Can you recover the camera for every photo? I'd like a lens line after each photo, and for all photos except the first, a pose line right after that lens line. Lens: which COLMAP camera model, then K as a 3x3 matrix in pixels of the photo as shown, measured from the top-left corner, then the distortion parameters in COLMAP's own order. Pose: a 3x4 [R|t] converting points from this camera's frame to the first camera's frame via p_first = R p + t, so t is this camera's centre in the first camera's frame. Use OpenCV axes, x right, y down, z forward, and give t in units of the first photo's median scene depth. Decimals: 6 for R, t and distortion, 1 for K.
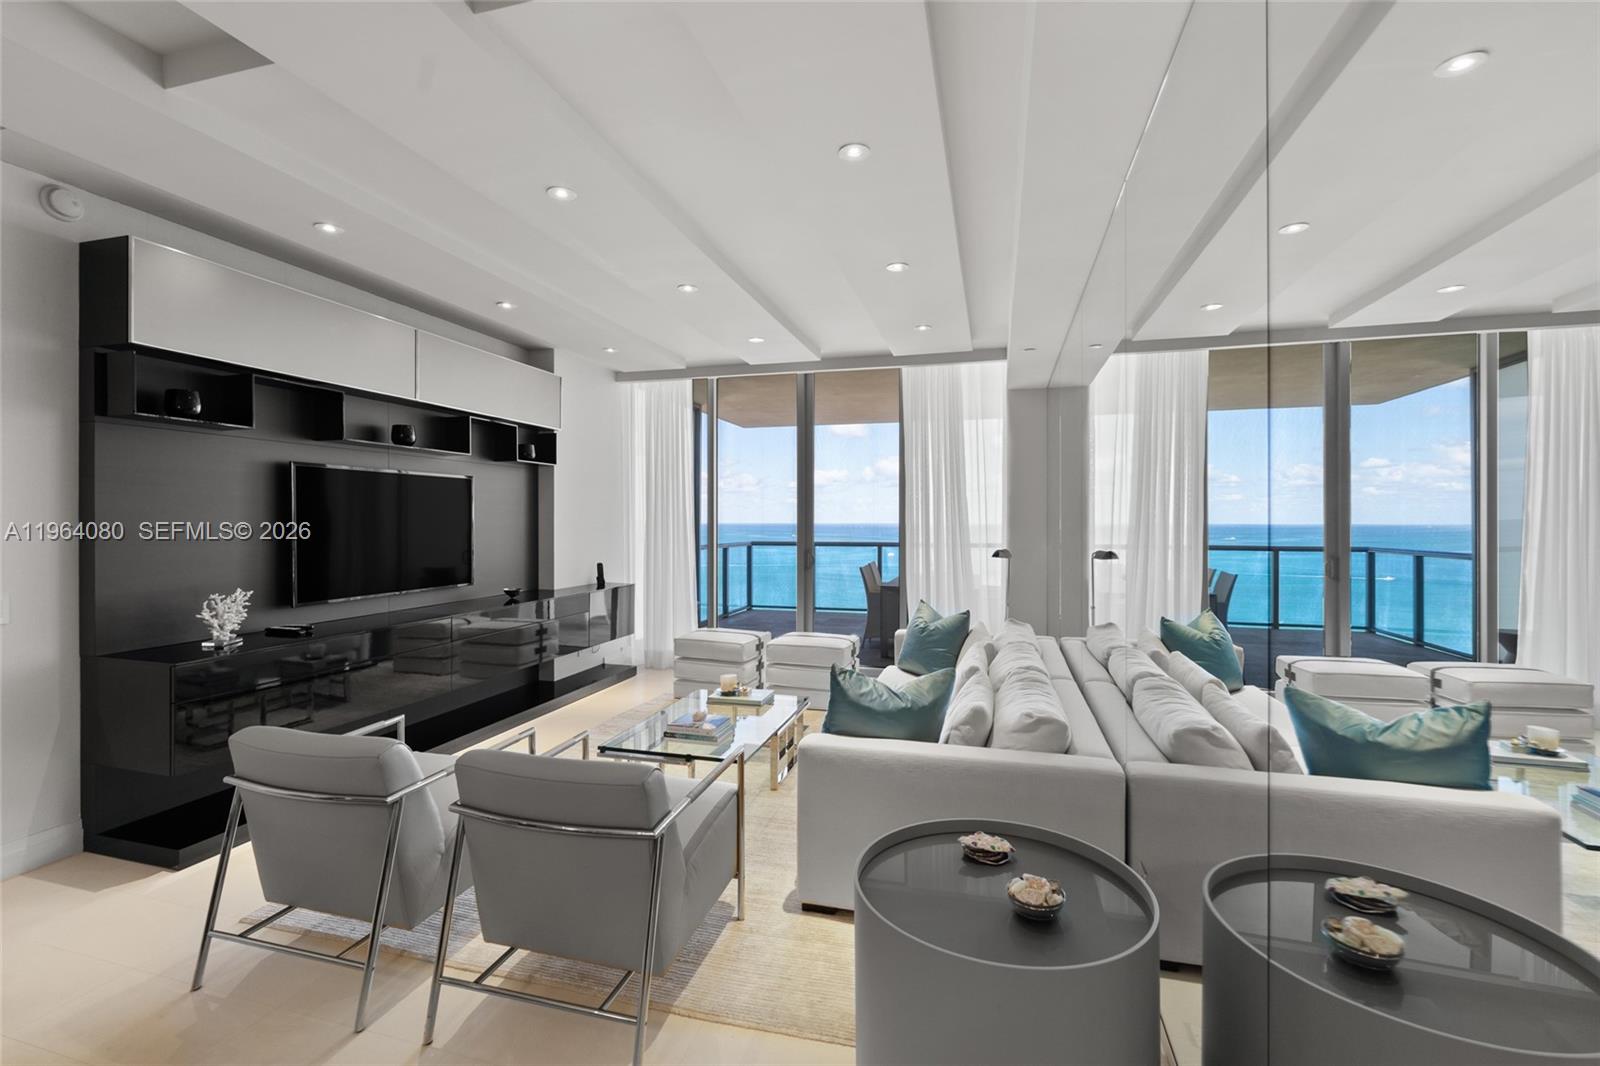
lens RADIAL K [[703.1, 0, 803.1], [0, 703.1, 516.4], [0, 0, 1]] dist [-0.005295, 0.000749]
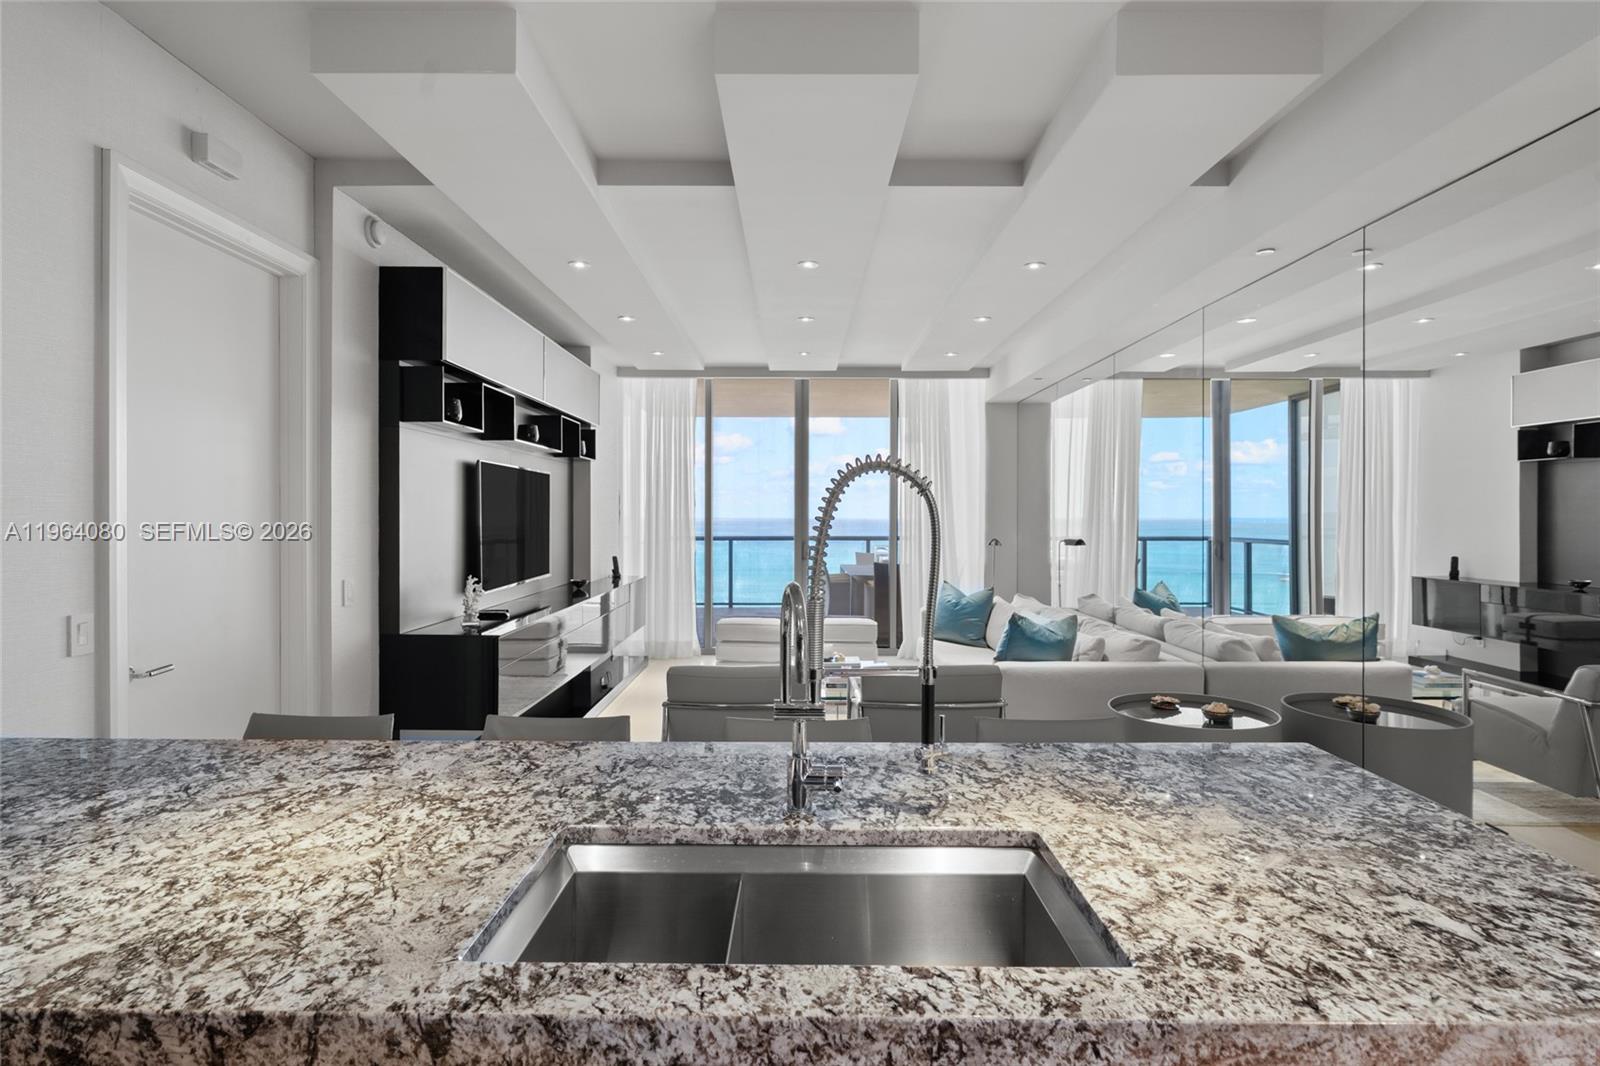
lens RADIAL K [[808.6, 0, 804.5], [0, 808.6, 522.1], [0, 0, 1]] dist [-0.002250, 0.000140]
pose [[0.962912, -0.002080, 0.269807, -0.389095], [-0.002308, 0.999870, 0.015943, -0.002403], [-0.269805, -0.015975, 0.962782, -0.234048]]
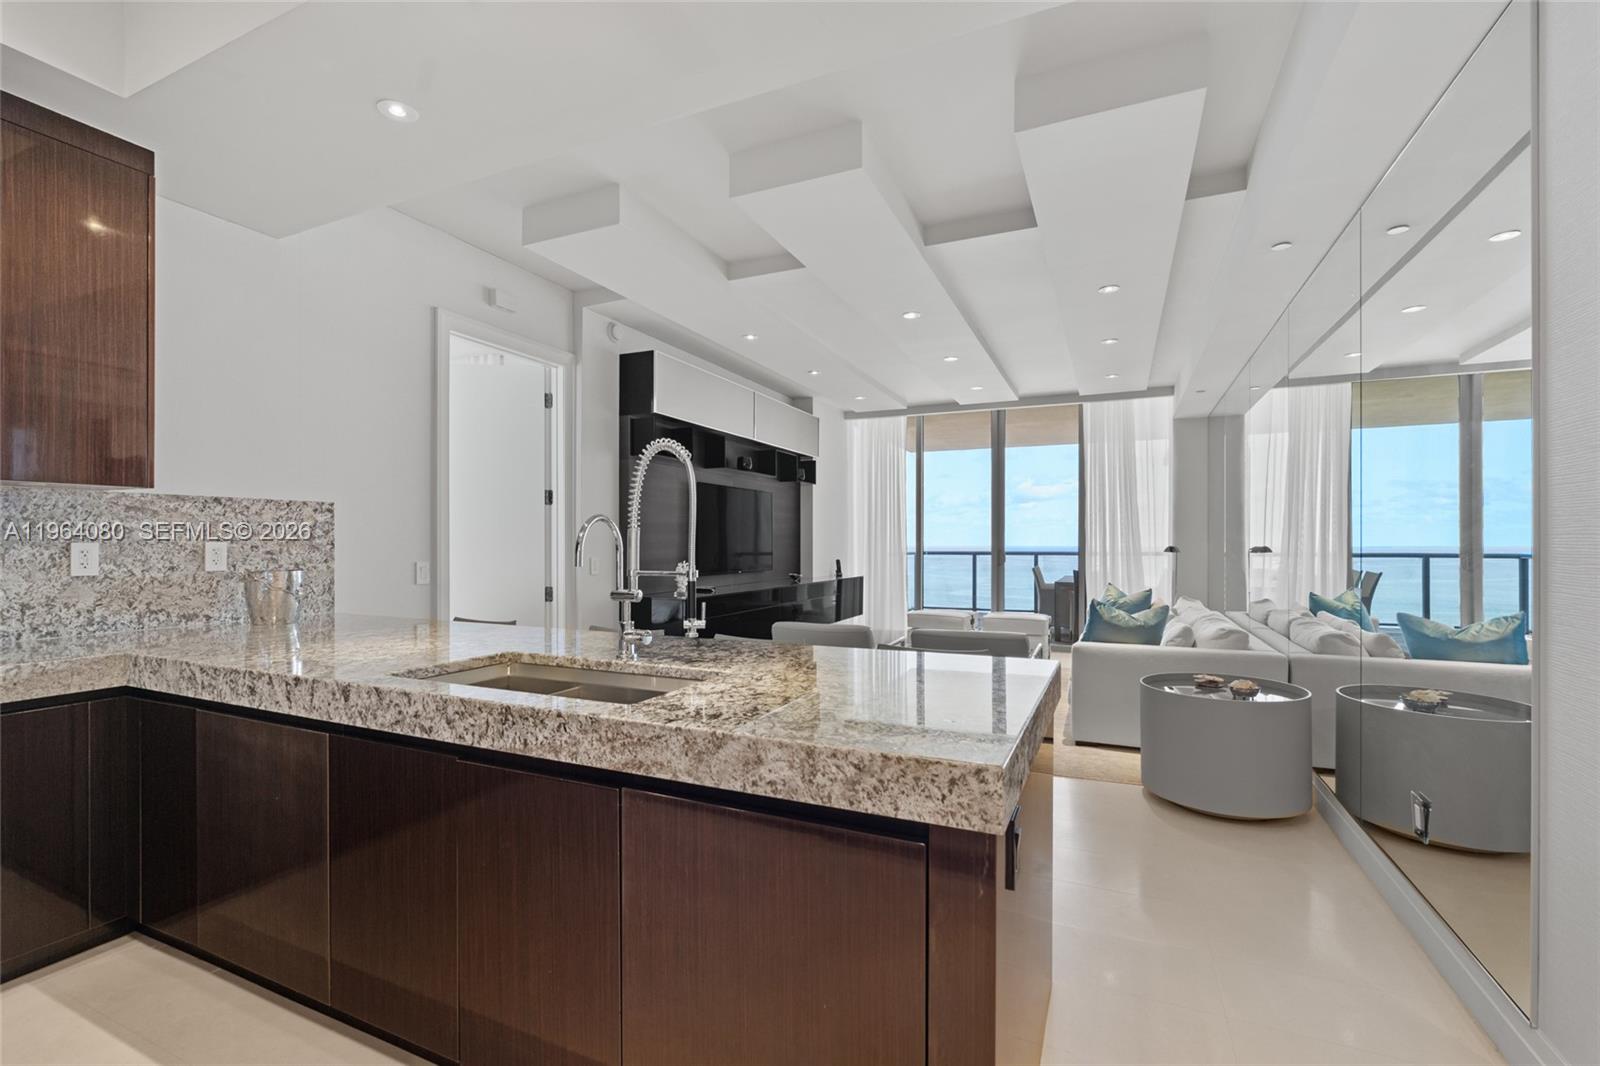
lens RADIAL K [[703.1, 0, 807.4], [0, 703.1, 541.9], [0, 0, 1]] dist [-0.005295, 0.000749]
pose [[0.989020, -0.000748, -0.147782, -0.174836], [0.001461, 0.999988, 0.004722, 0.031586], [0.147777, -0.004886, 0.989009, -0.337792]]
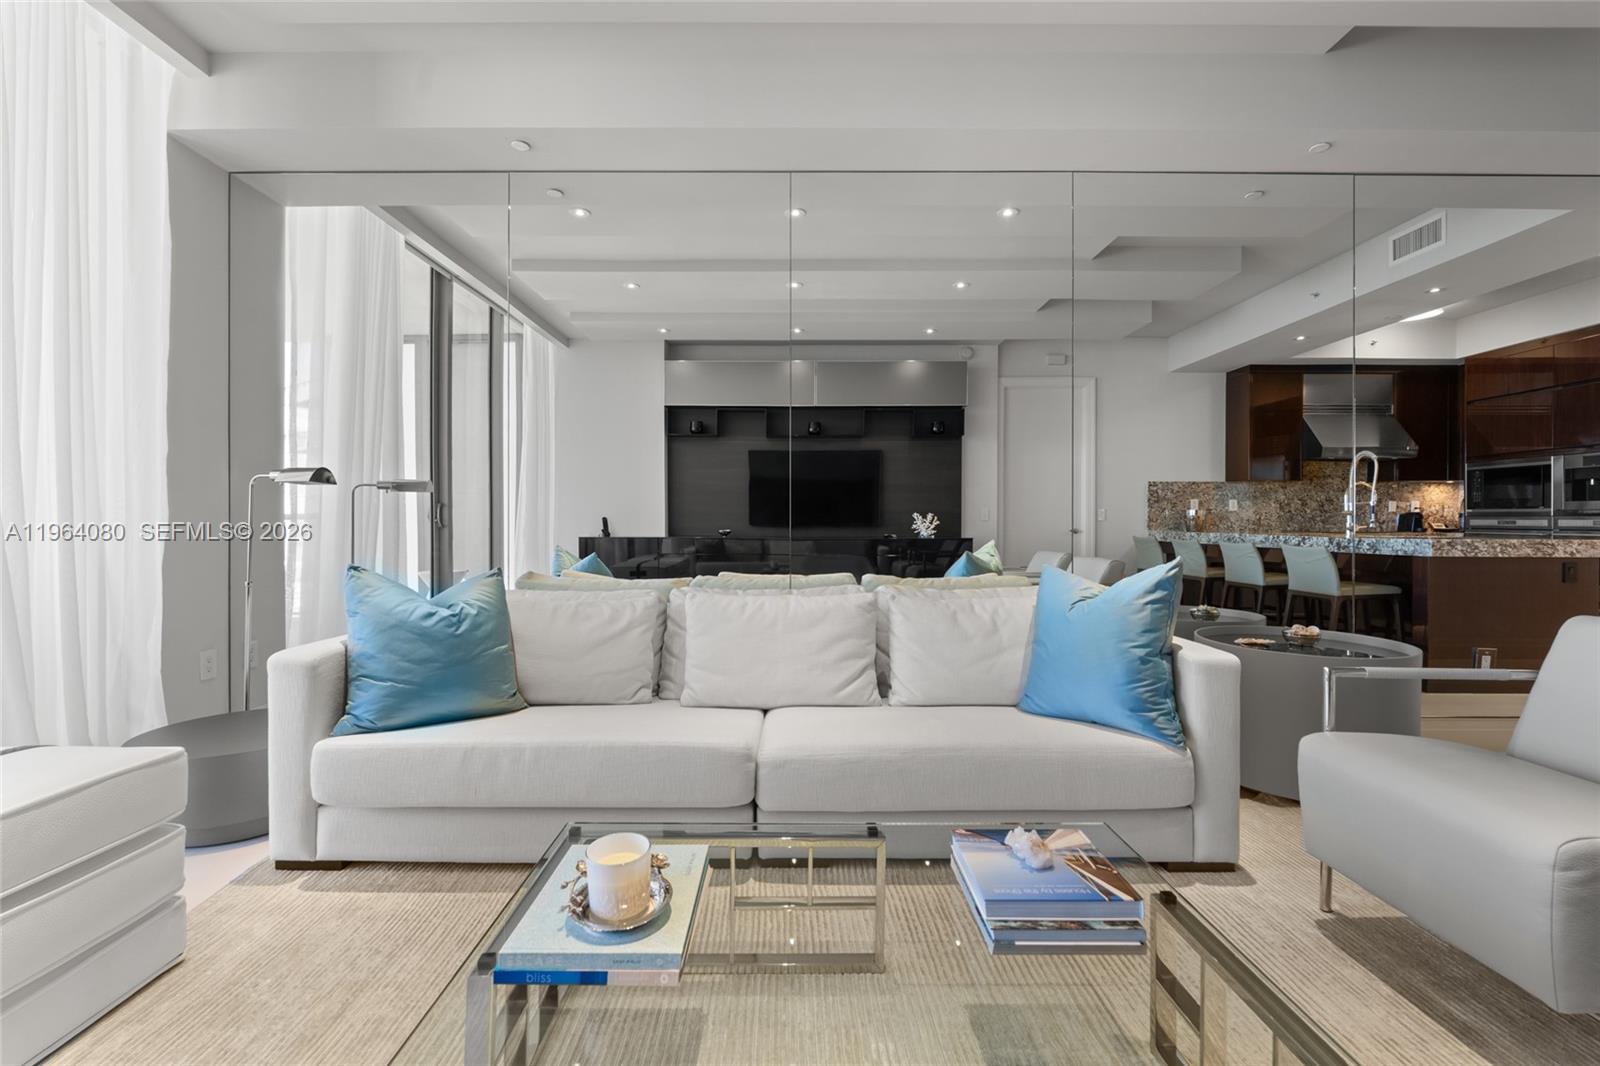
lens RADIAL K [[703.1, 0, 796.3], [0, 703.1, 525.8], [0, 0, 1]] dist [-0.005295, 0.000749]
pose [[-0.261289, -0.004997, 0.965248, -0.286084], [-0.008830, 0.999957, 0.002786, 0.081590], [-0.965220, -0.007795, -0.261322, 0.764498]]
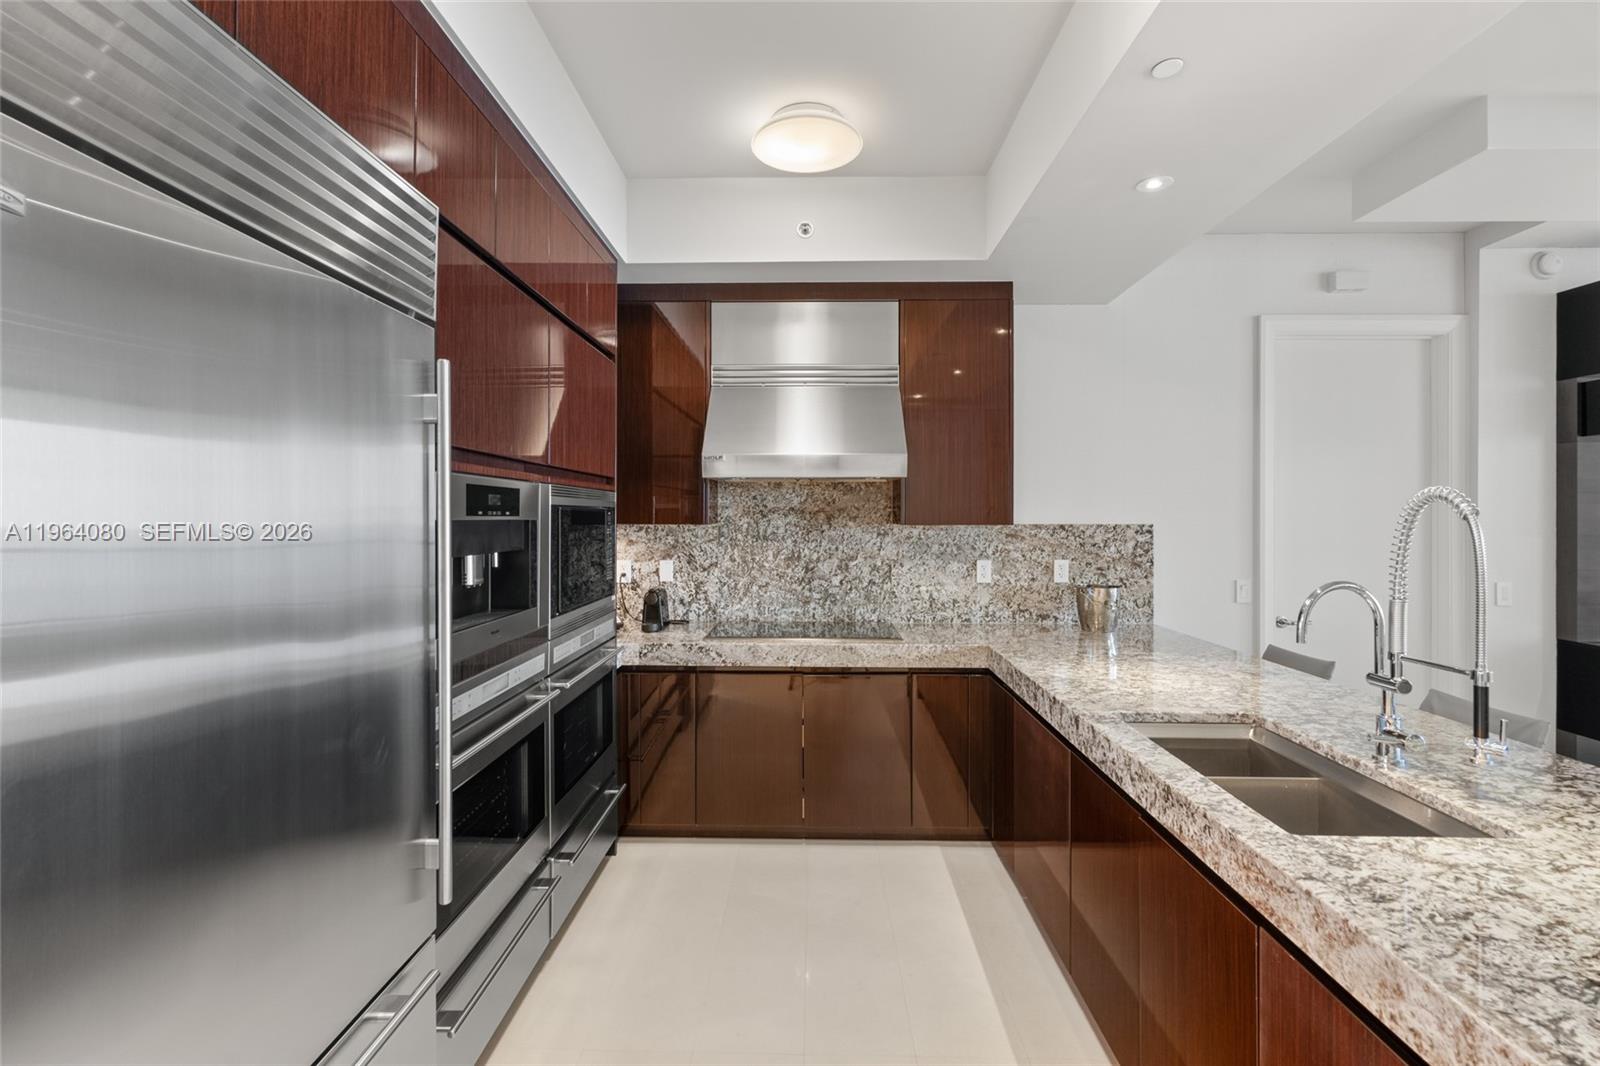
lens RADIAL K [[703.1, 0, 785.7], [0, 703.1, 514.3], [0, 0, 1]] dist [-0.005295, 0.000749]
pose [[0.235263, -0.003362, -0.971926, -0.099364], [0.004354, 0.999988, -0.002405, -0.008920], [0.971922, -0.003666, 0.235275, -0.299828]]
